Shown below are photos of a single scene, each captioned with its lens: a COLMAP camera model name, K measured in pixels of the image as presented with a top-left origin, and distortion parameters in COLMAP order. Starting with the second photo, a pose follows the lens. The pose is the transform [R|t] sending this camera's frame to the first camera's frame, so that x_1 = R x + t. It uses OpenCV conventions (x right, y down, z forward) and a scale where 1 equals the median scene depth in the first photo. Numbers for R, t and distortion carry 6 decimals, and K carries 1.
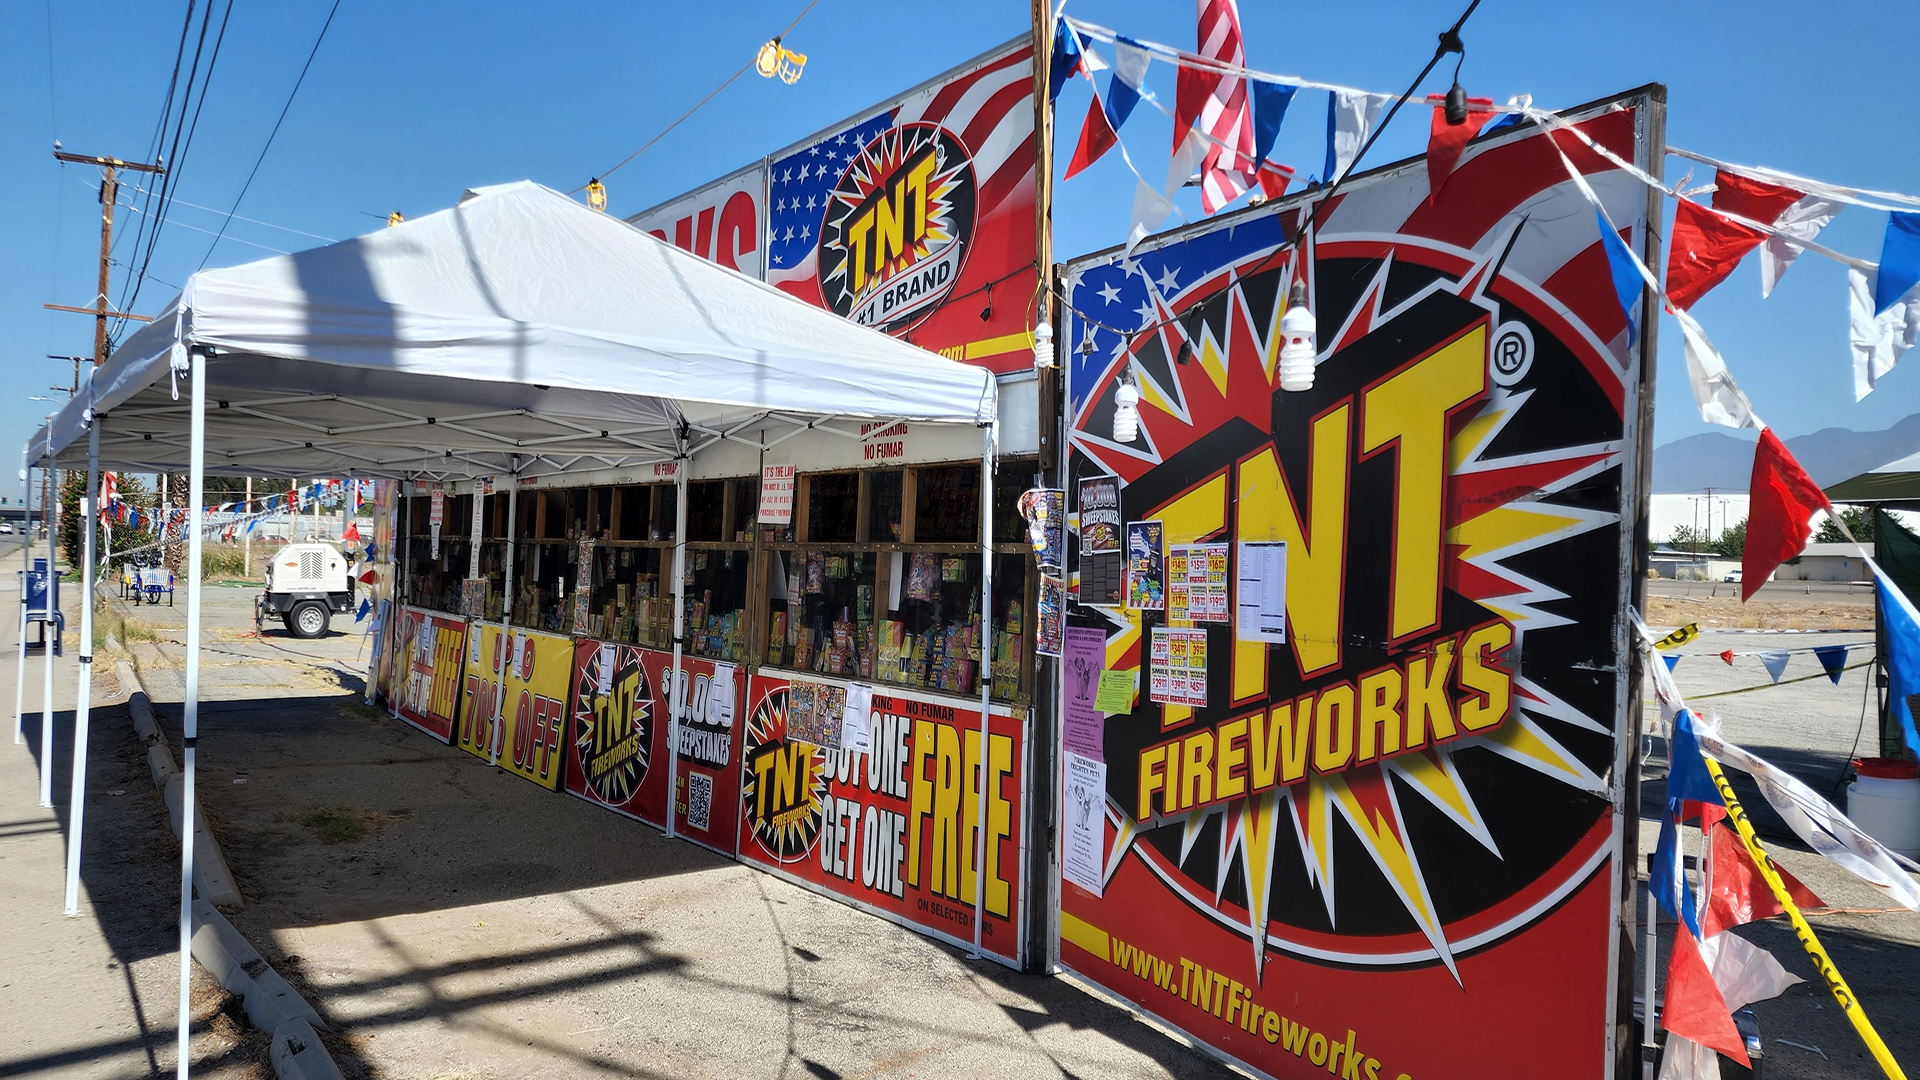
lens RADIAL K [[1330.2, 0, 950.3], [0, 1330.2, 565.9], [0, 0, 1]] dist [0.039356, -0.001264]
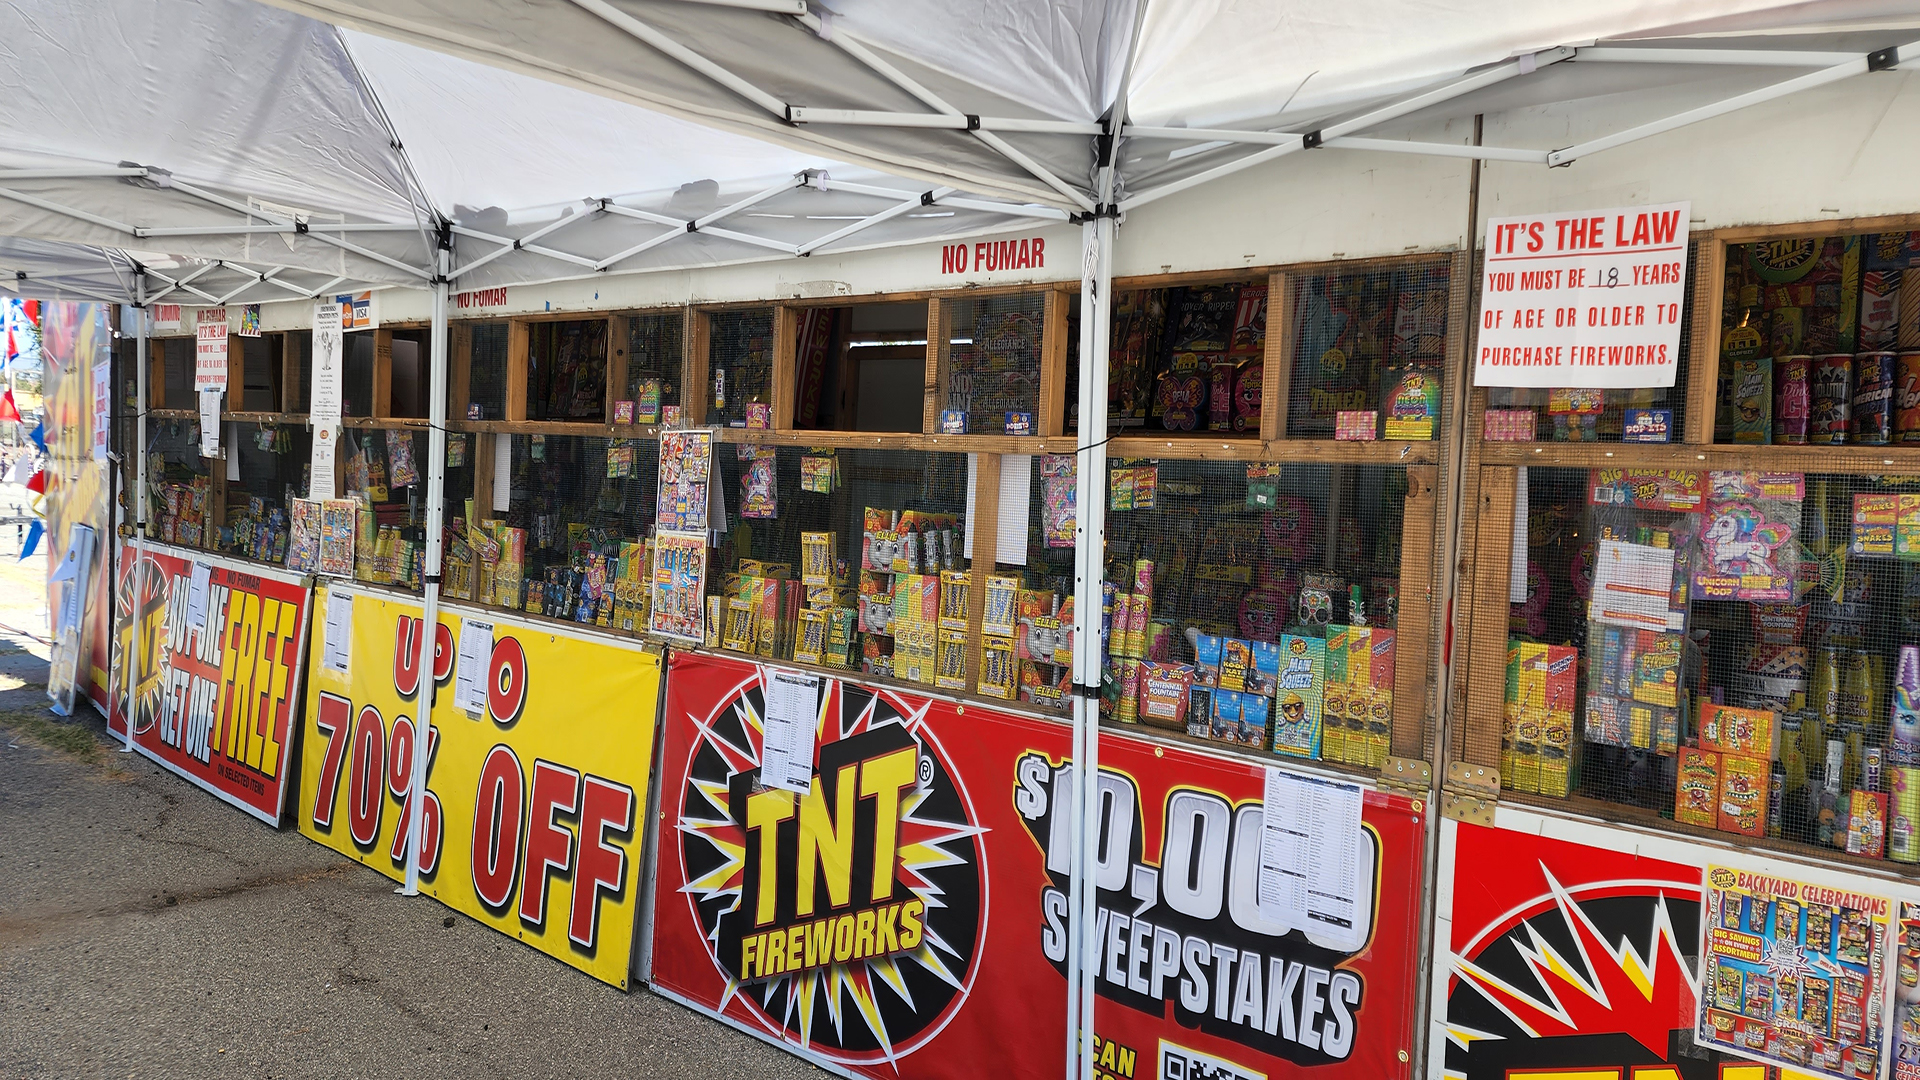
lens RADIAL K [[1304.0, 0, 960.0], [0, 1304.0, 540.0], [0, 0, 1]] dist [0.118144, -0.106452]
pose [[0.974774, -0.012191, 0.222863, -0.291397], [-0.003382, 0.997586, 0.069361, -0.013246], [-0.223170, -0.068365, 0.972379, 0.569582]]
